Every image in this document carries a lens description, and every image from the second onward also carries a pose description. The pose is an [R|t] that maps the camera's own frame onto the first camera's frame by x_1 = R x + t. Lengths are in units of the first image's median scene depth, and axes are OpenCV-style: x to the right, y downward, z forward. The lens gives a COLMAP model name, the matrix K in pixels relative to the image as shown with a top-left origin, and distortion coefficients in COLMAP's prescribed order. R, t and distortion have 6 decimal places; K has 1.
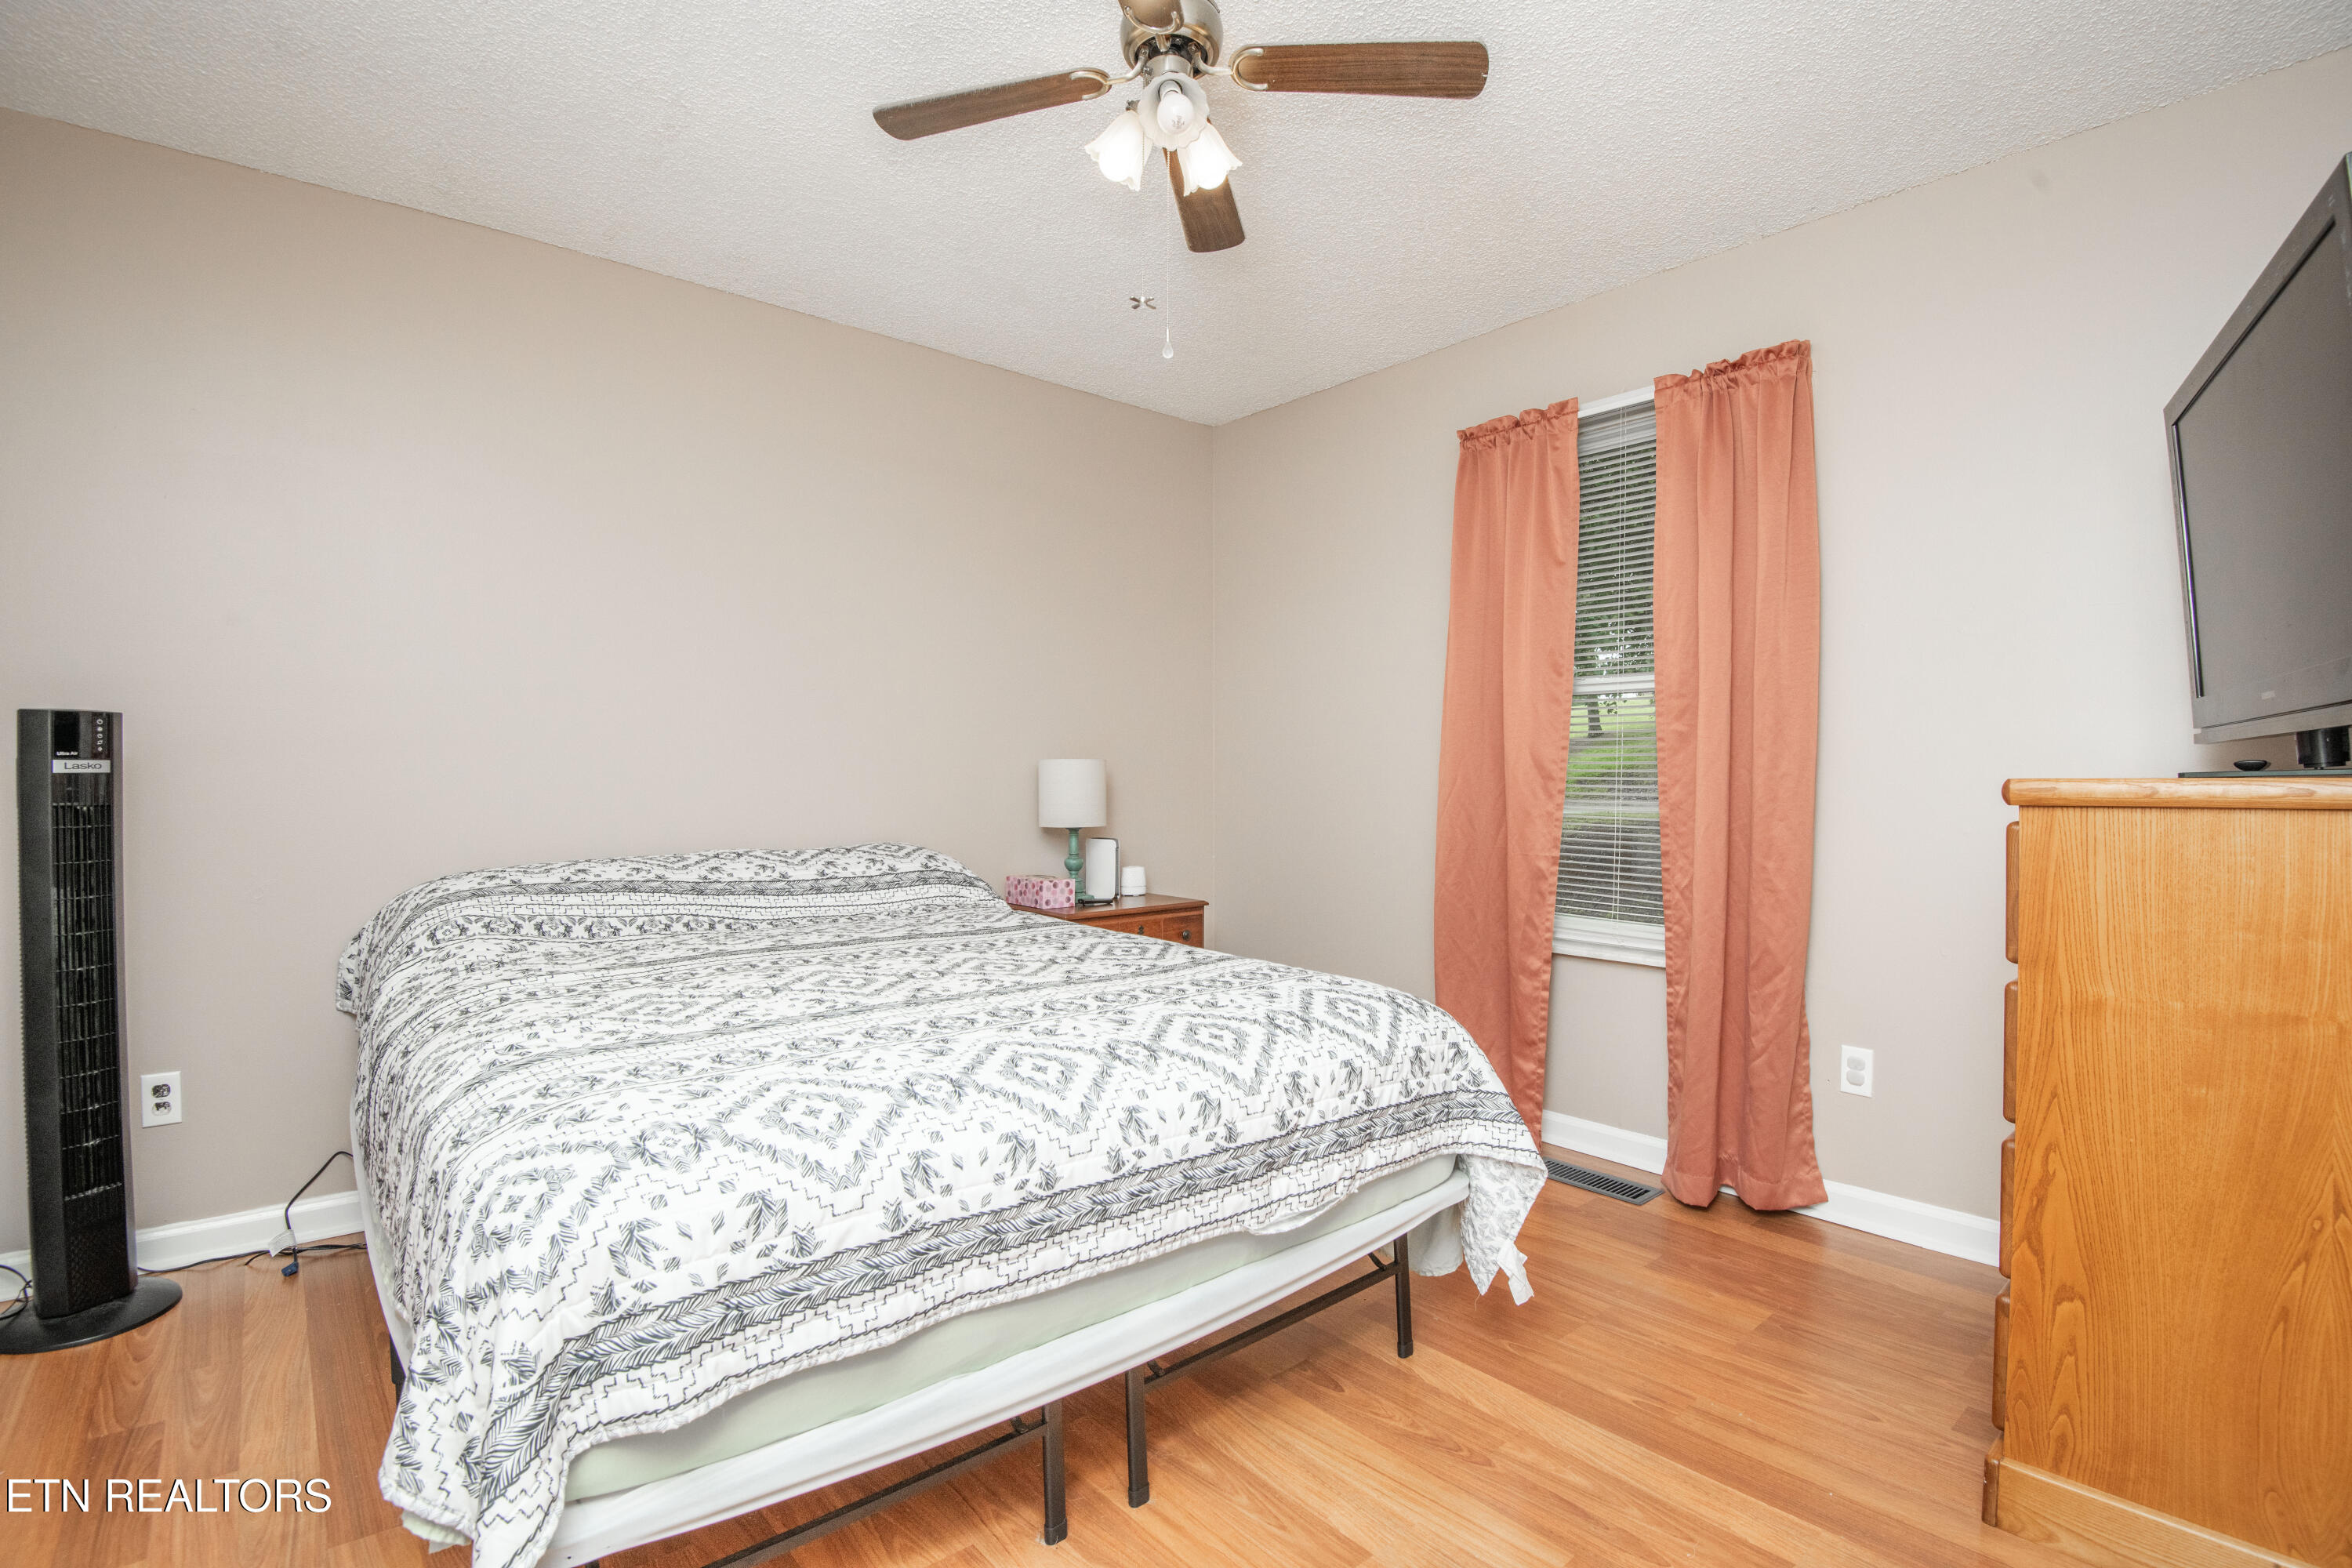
lens RADIAL K [[1082.3, 0, 1172.7], [0, 1082.3, 780.8], [0, 0, 1]] dist [-0.023878, -0.010899]
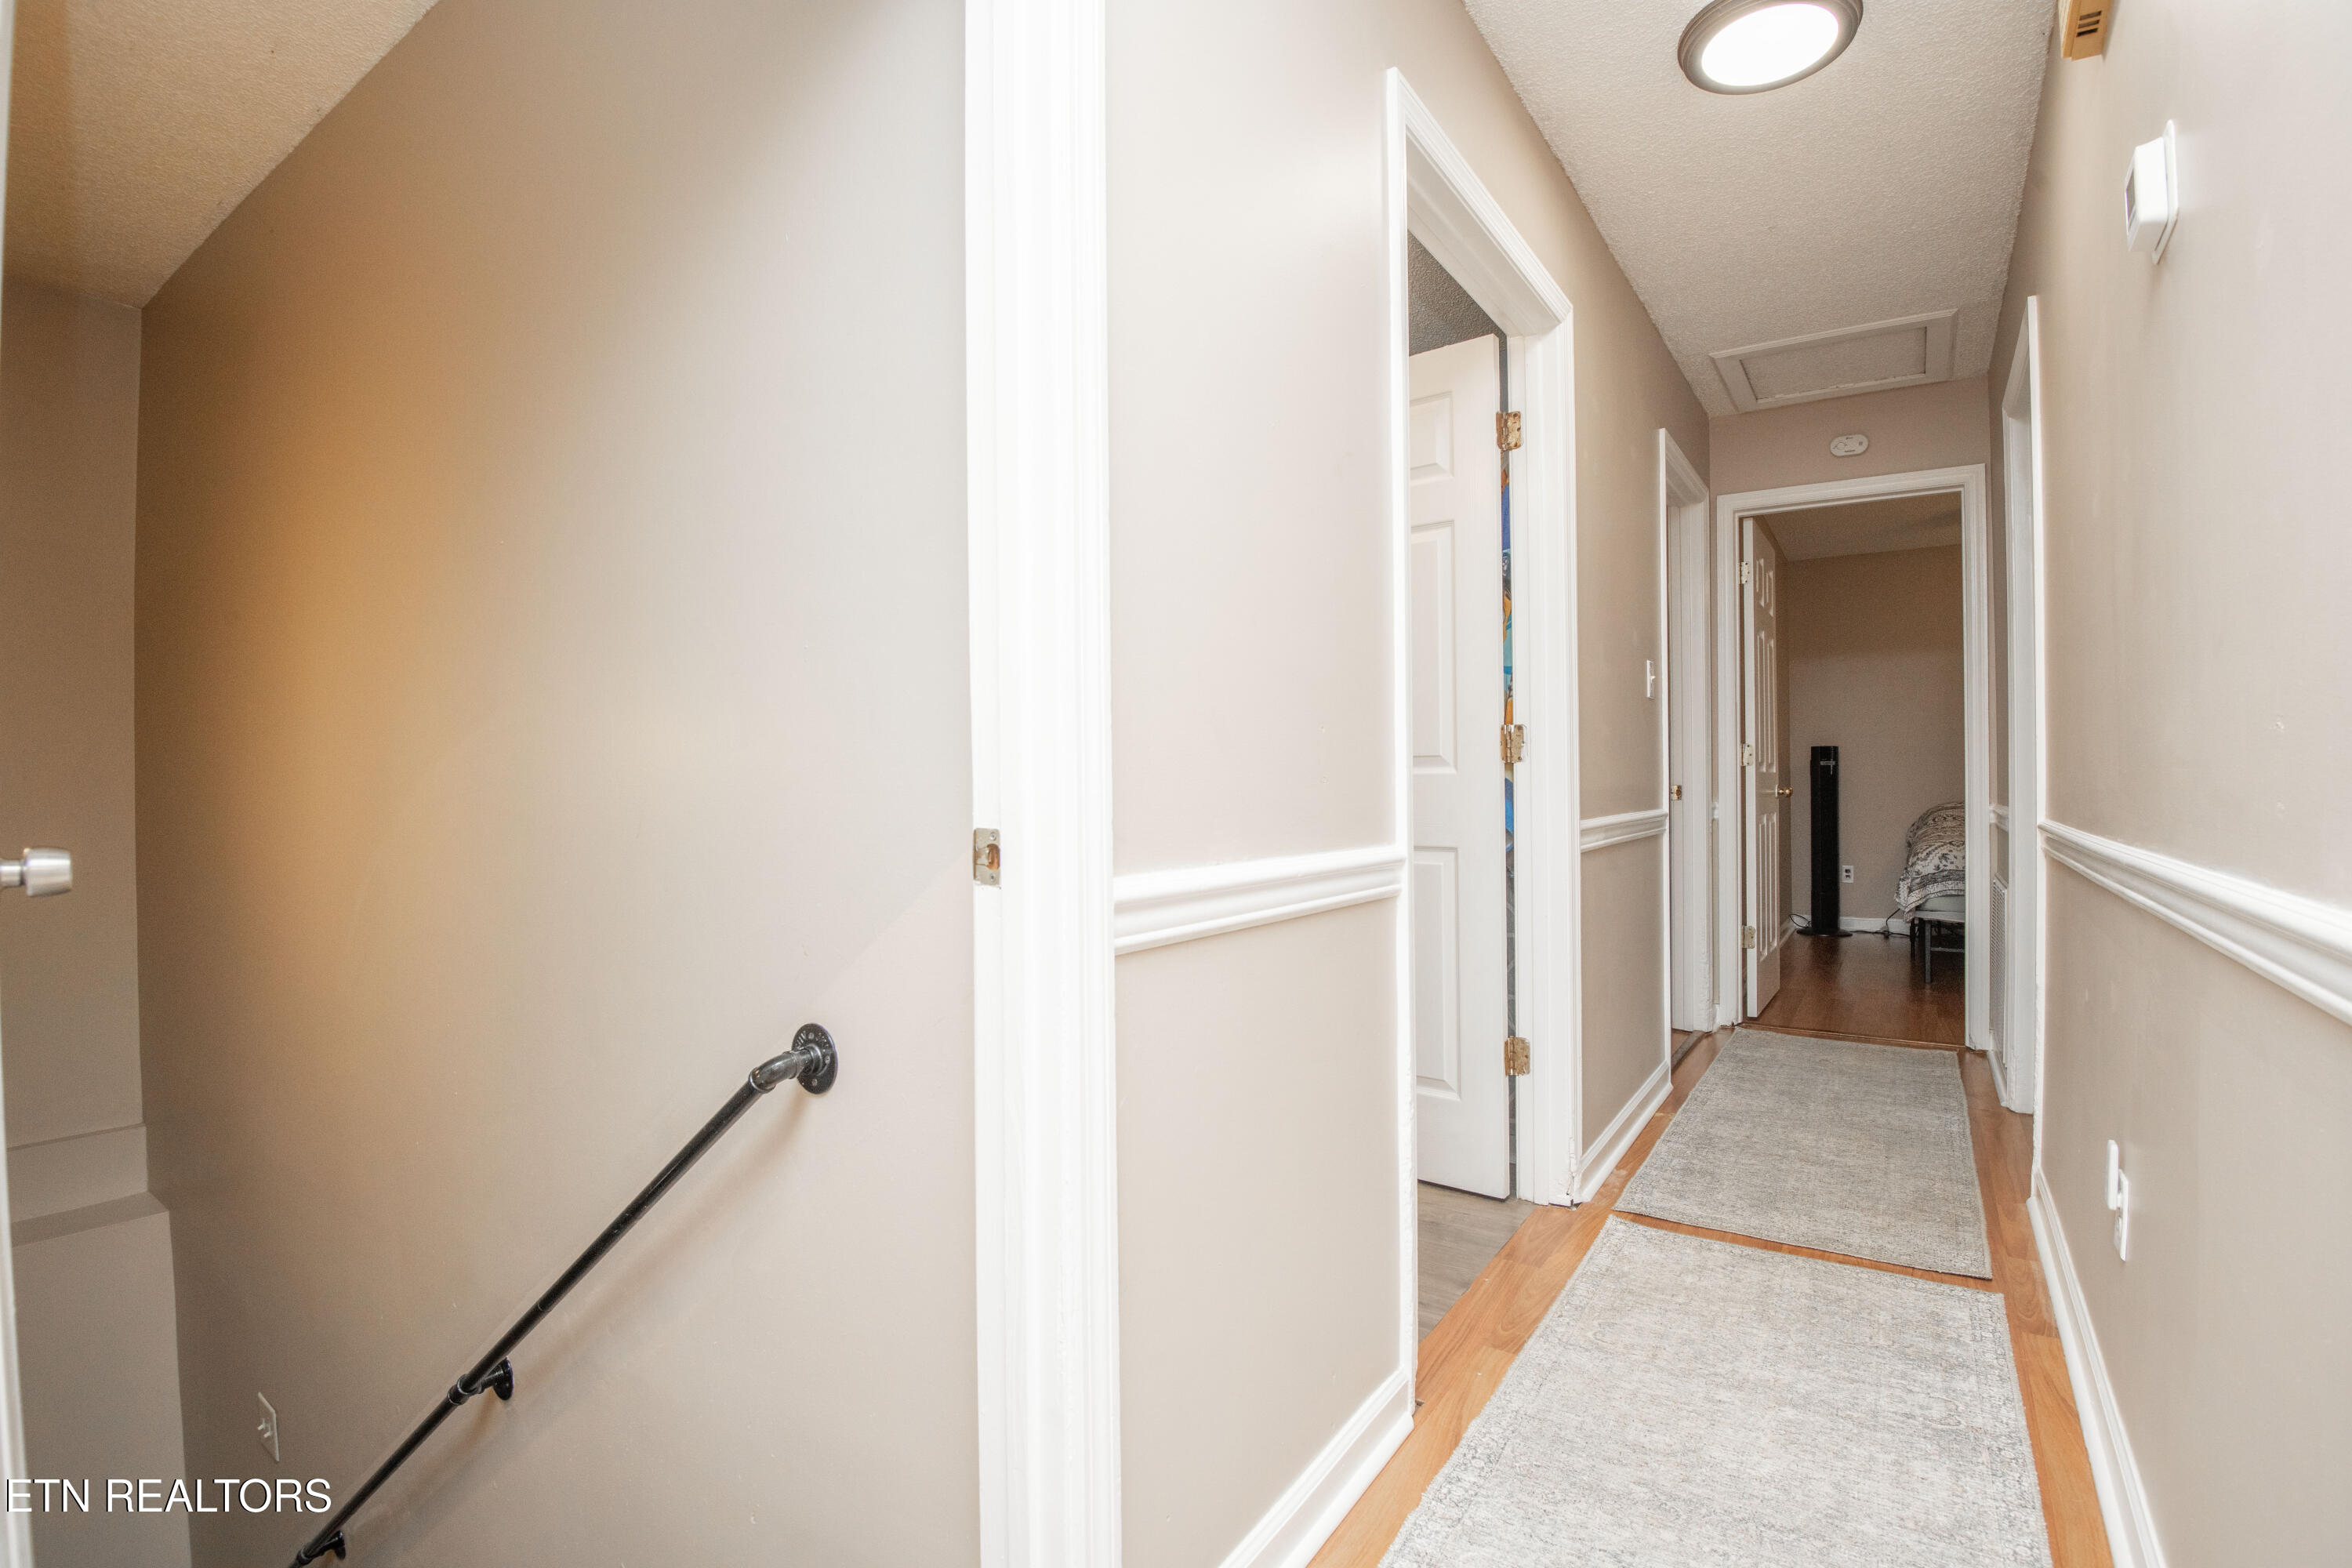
lens RADIAL K [[1082.3, 0, 1173.1], [0, 1082.3, 784.8], [0, 0, 1]] dist [-0.023878, -0.010899]
pose [[0.257269, -0.000136, -0.966340, 1.611338], [0.002605, 0.999996, 0.000553, 0.045686], [0.966336, -0.002660, 0.257268, -1.787054]]
